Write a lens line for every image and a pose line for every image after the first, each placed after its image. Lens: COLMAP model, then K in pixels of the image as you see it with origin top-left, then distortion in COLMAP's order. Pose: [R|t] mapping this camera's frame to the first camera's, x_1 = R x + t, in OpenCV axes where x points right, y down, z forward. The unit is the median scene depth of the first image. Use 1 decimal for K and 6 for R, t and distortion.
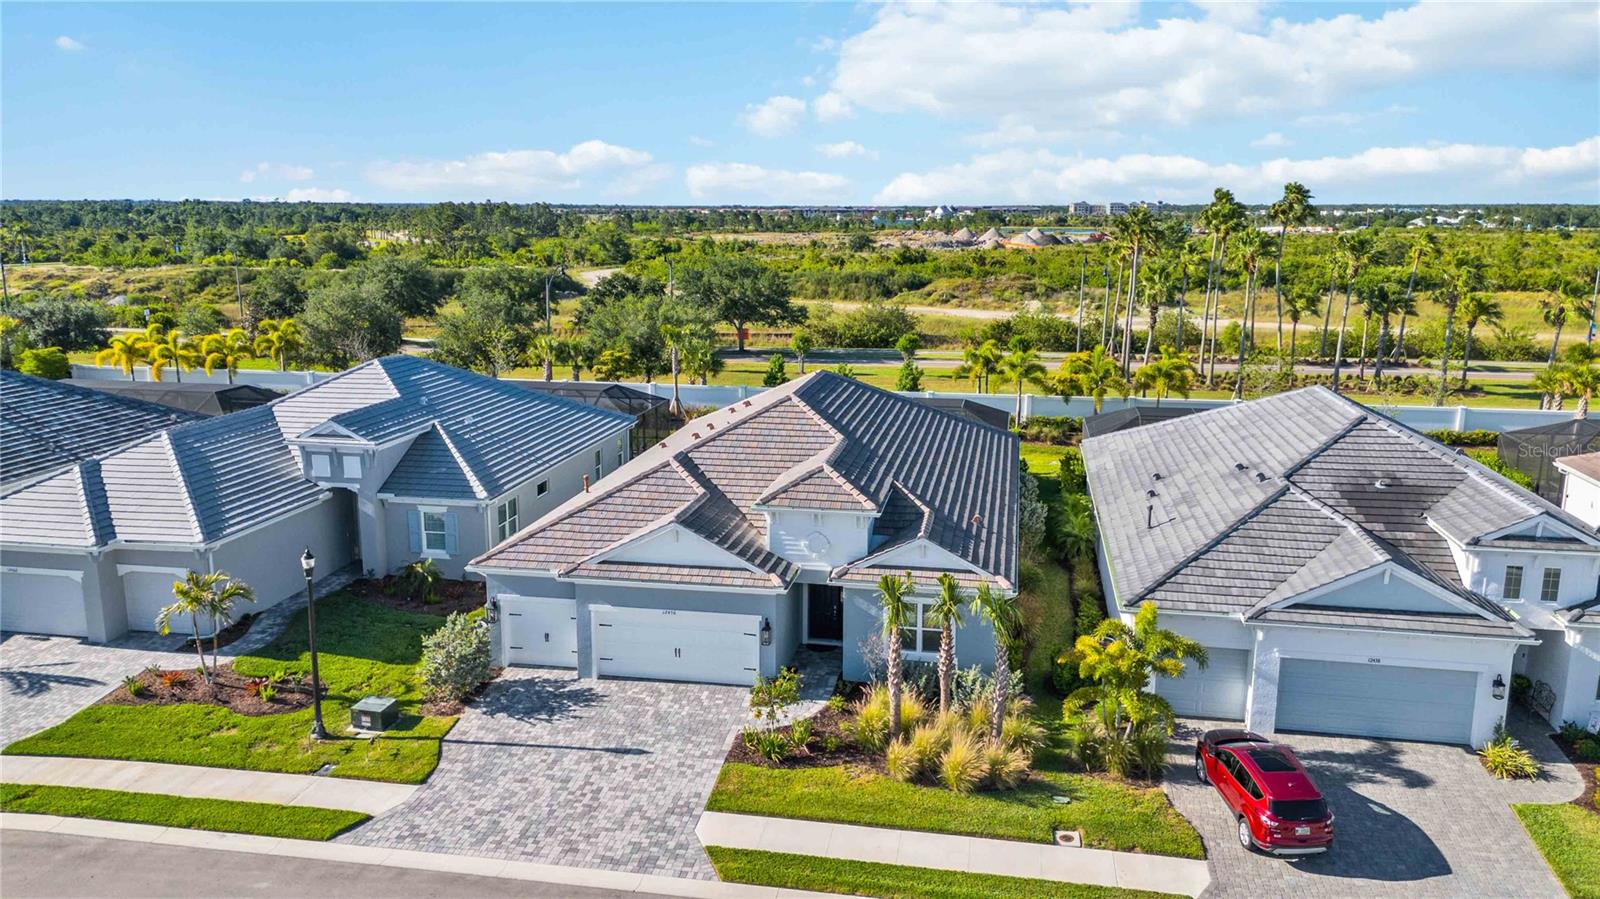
lens RADIAL K [[1179.8, 0, 797.6], [0, 1179.8, 445.3], [0, 0, 1]] dist [0.064036, -0.064426]
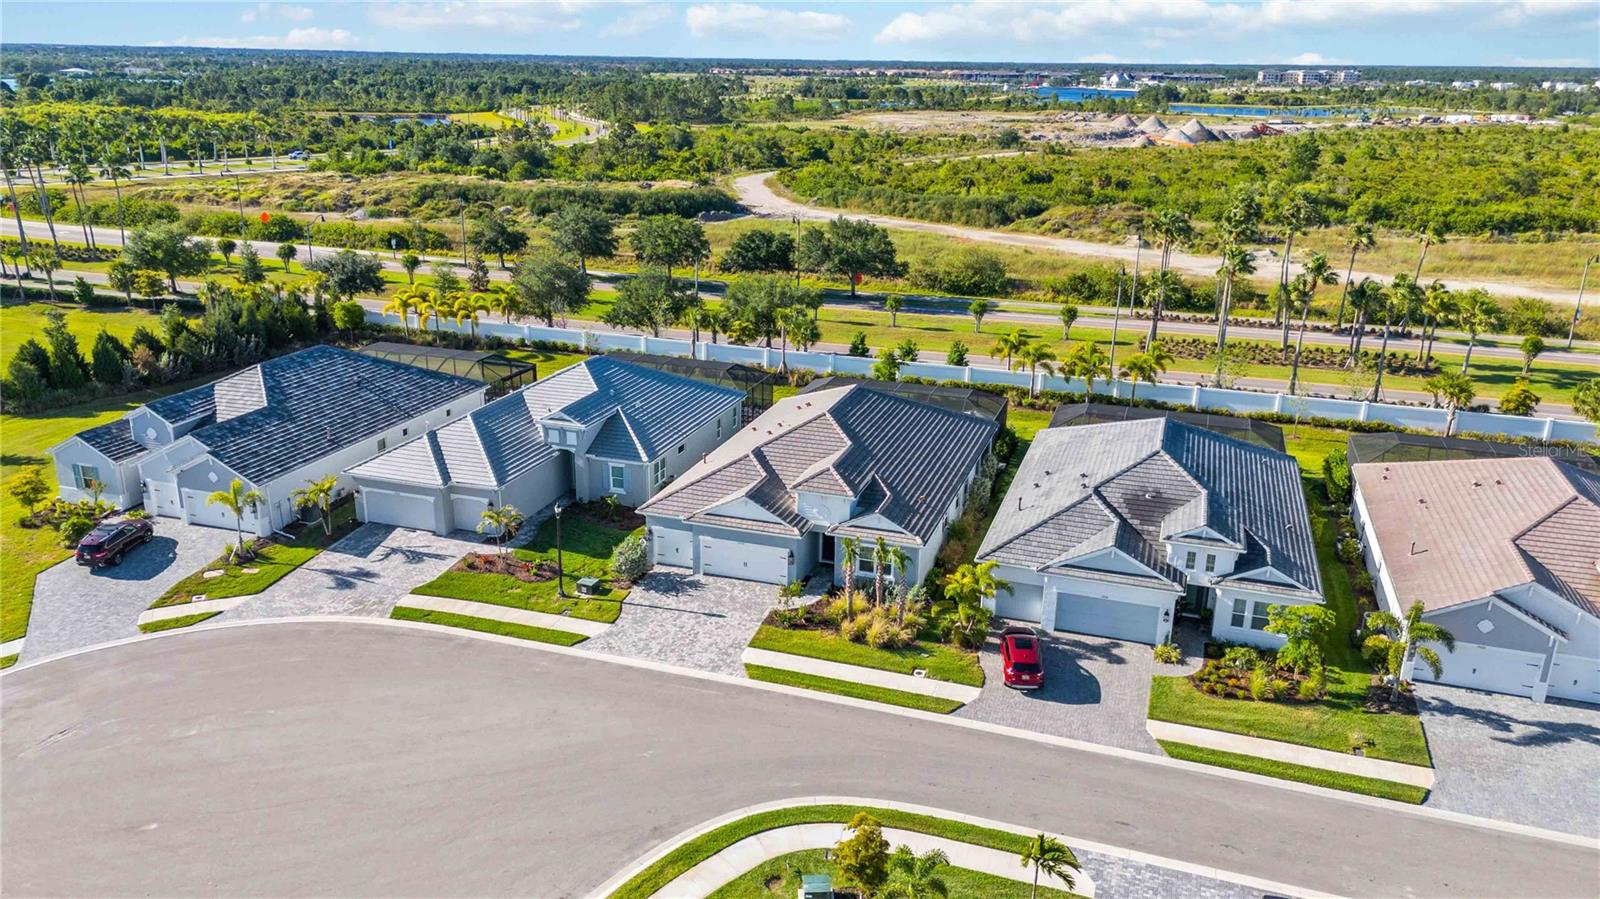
lens RADIAL K [[1179.8, 0, 793.4], [0, 1179.8, 440.3], [0, 0, 1]] dist [0.064036, -0.064426]
pose [[0.989783, 0.053364, -0.132216, 0.205488], [-0.038462, 0.992873, 0.112804, -0.227288], [0.137294, -0.106566, 0.984781, -0.780675]]
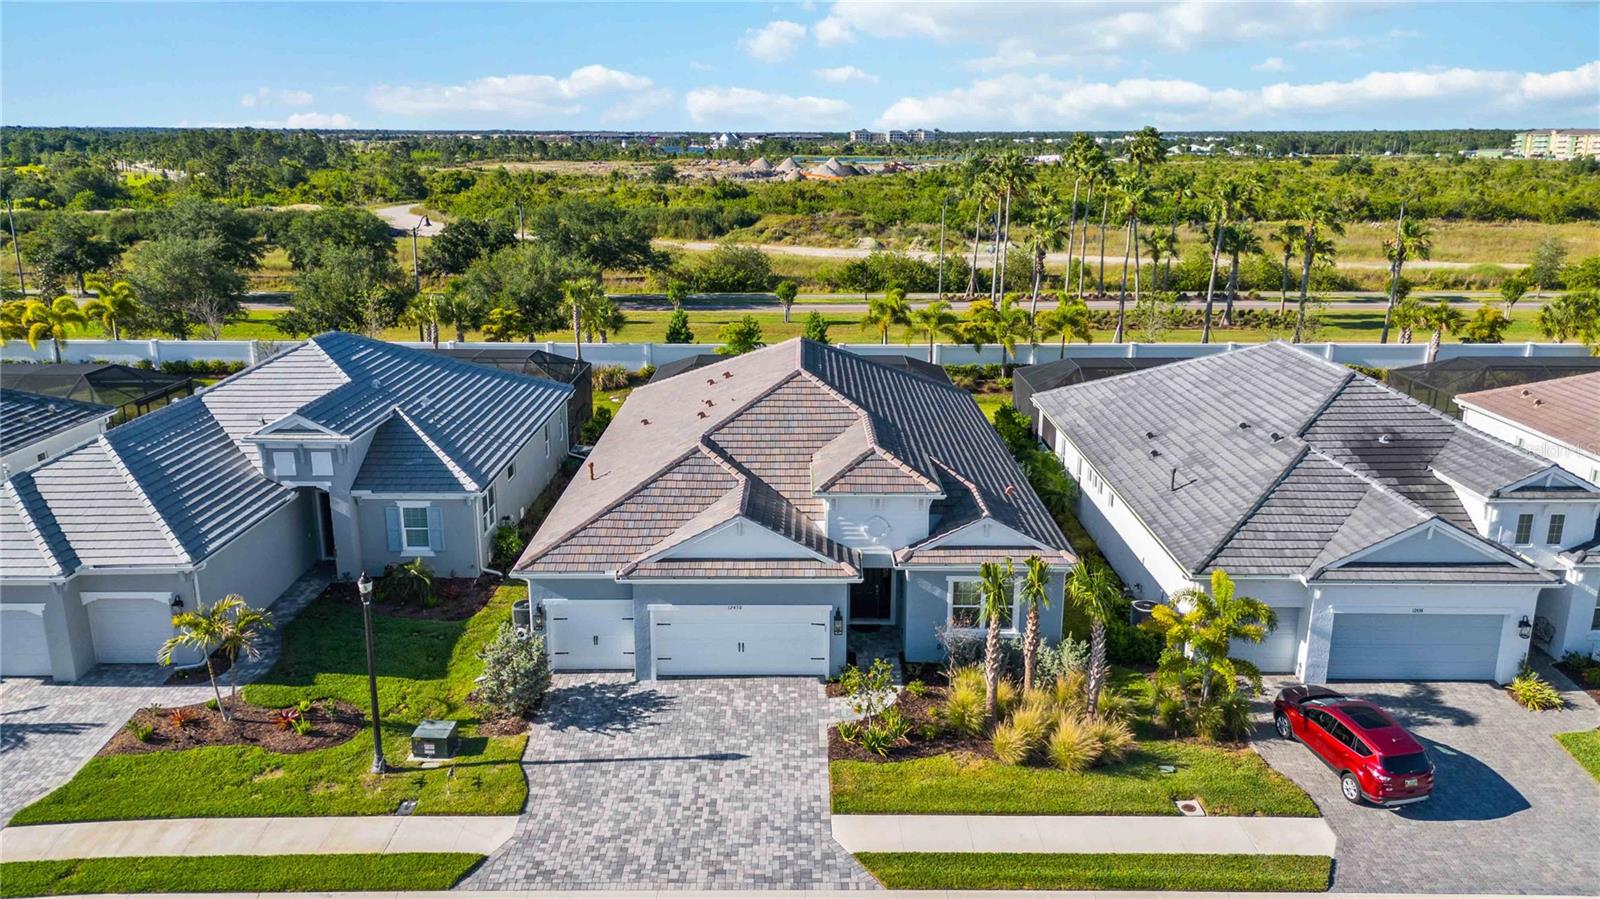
lens RADIAL K [[1179.8, 0, 798.9], [0, 1179.8, 449.6], [0, 0, 1]] dist [0.064036, -0.064426]
pose [[0.983309, -0.047687, 0.175582, -0.217503], [0.036640, 0.997171, 0.065632, -0.048608], [-0.178215, -0.058103, 0.982275, 0.047231]]
